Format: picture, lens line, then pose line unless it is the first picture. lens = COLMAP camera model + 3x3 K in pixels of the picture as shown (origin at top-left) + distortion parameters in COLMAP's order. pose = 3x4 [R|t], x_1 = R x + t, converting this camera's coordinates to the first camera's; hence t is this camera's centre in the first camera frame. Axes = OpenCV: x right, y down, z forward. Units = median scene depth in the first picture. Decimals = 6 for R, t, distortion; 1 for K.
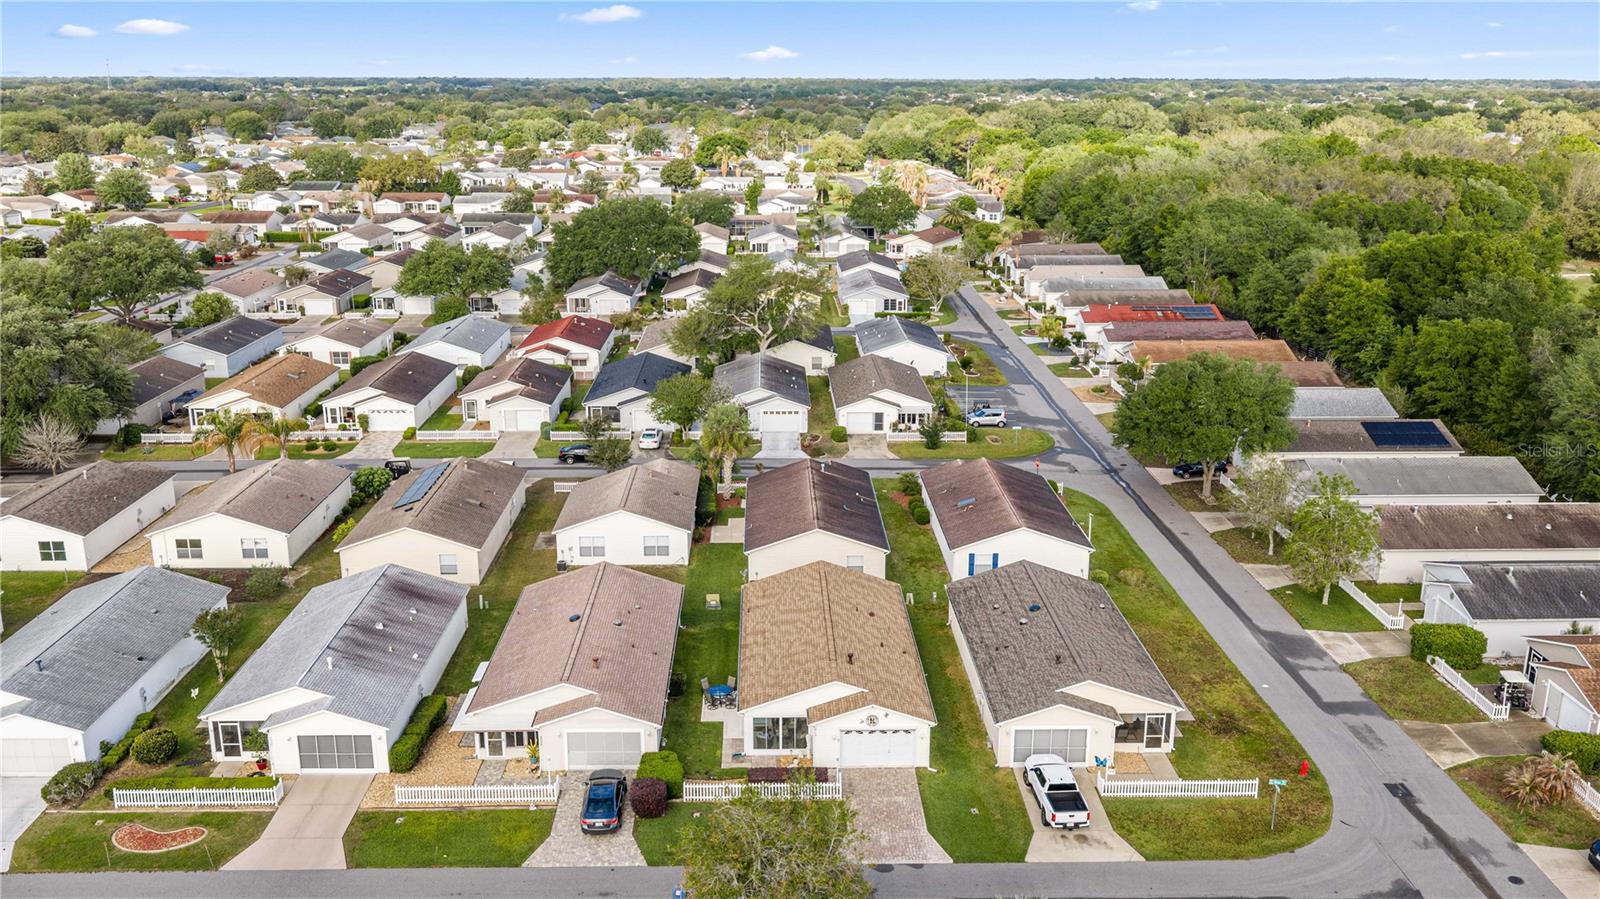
lens RADIAL K [[1330.5, 0, 803.0], [0, 1330.5, 456.7], [0, 0, 1]] dist [0.023337, -0.053216]
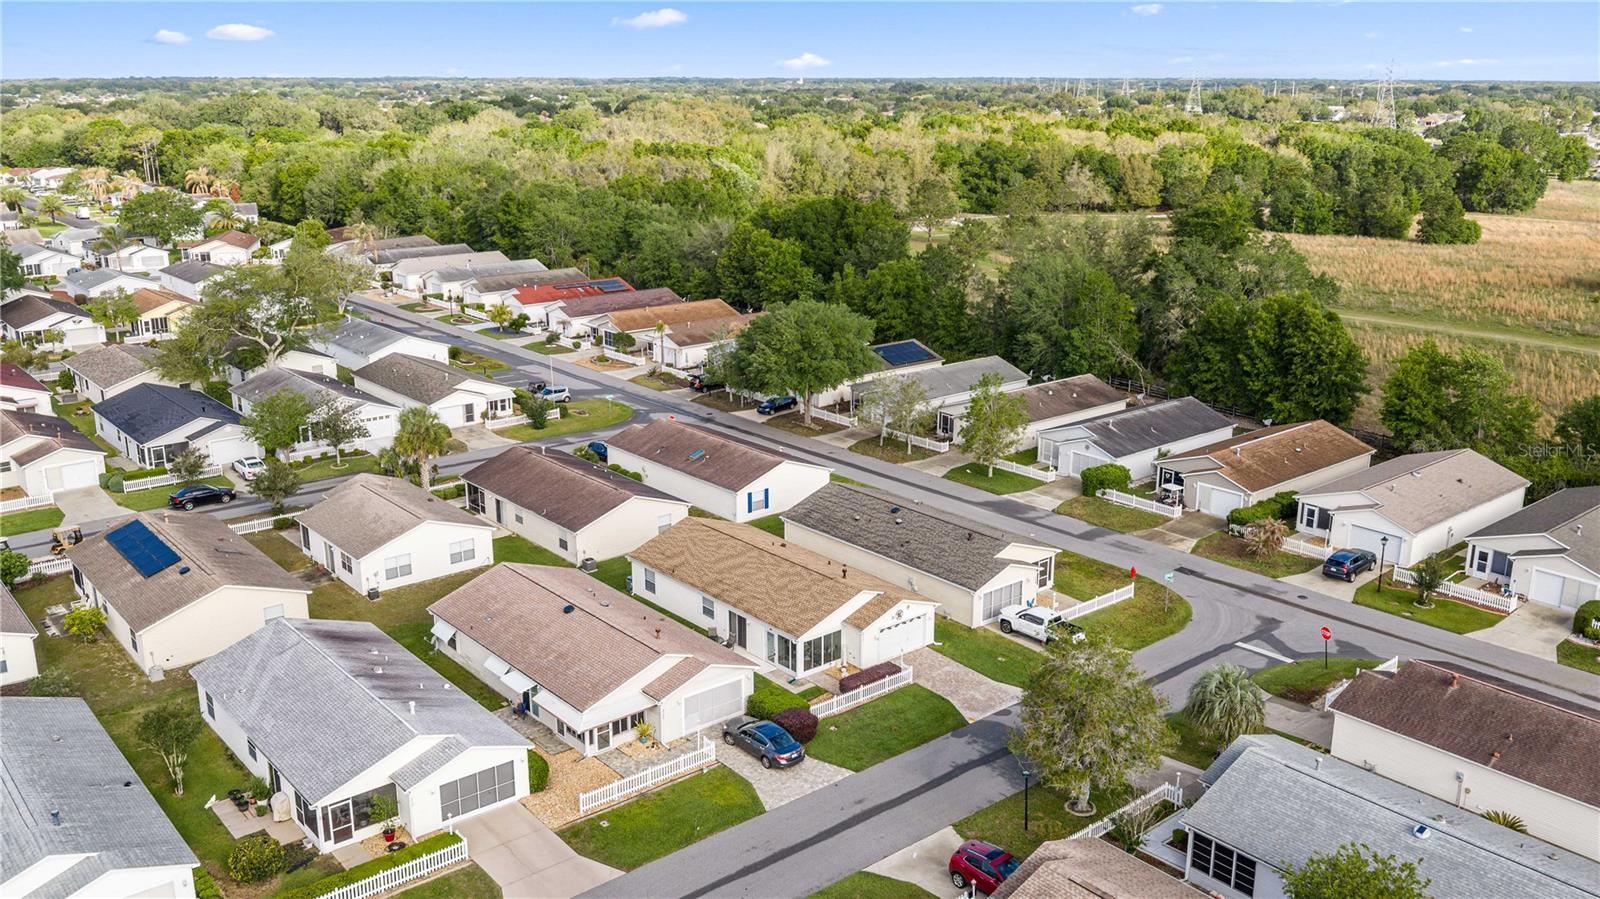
lens RADIAL K [[1330.5, 0, 797.0], [0, 1330.5, 436.1], [0, 0, 1]] dist [0.023337, -0.053216]
pose [[0.779227, -0.163571, 0.605021, -0.383988], [0.171384, 0.984160, 0.045342, -0.013424], [-0.602854, 0.068359, 0.794918, 0.064340]]
